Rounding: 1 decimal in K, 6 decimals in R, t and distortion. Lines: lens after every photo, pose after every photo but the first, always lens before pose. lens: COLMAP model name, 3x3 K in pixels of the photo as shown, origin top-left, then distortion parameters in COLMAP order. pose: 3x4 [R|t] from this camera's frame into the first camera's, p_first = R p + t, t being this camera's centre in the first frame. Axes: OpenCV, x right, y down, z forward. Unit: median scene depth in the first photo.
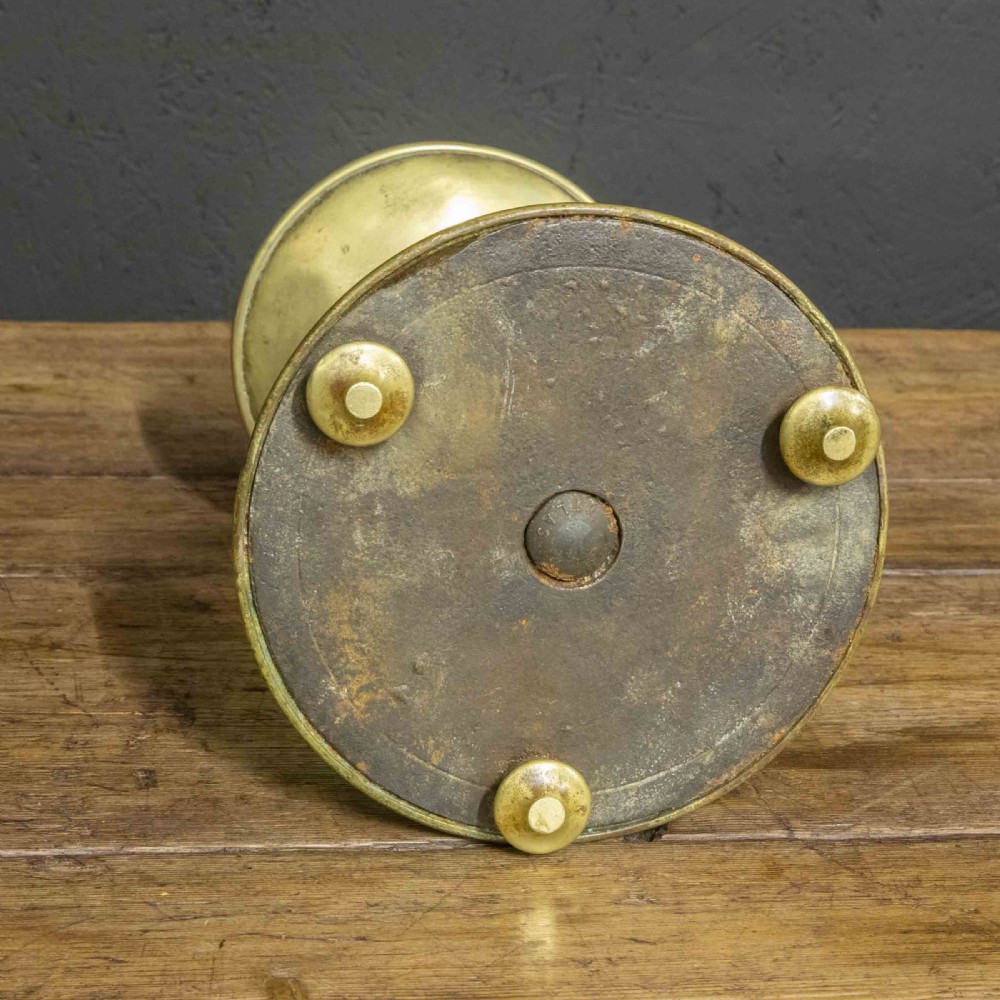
lens RADIAL K [[2664.9, 0, 584.4], [0, 2664.9, 559.8], [0, 0, 1]] dist [0.043791, 0.000000]
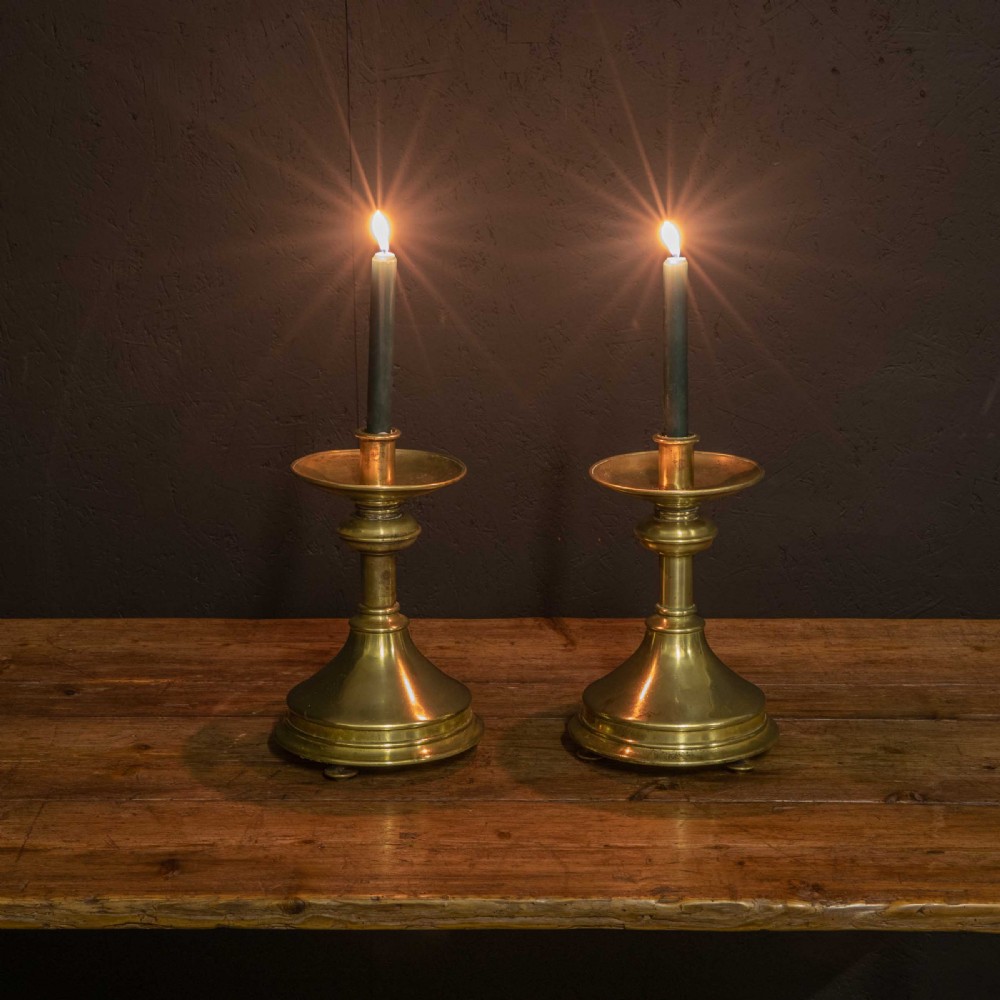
lens RADIAL K [[2429.2, 0, 595.4], [0, 2429.2, 476.2], [0, 0, 1]] dist [0.064723, 0.000000]
pose [[0.985647, -0.017582, -0.167899, 0.319520], [-0.005310, 0.990841, -0.134929, 0.083405], [0.168734, 0.133884, 0.976527, -1.222602]]
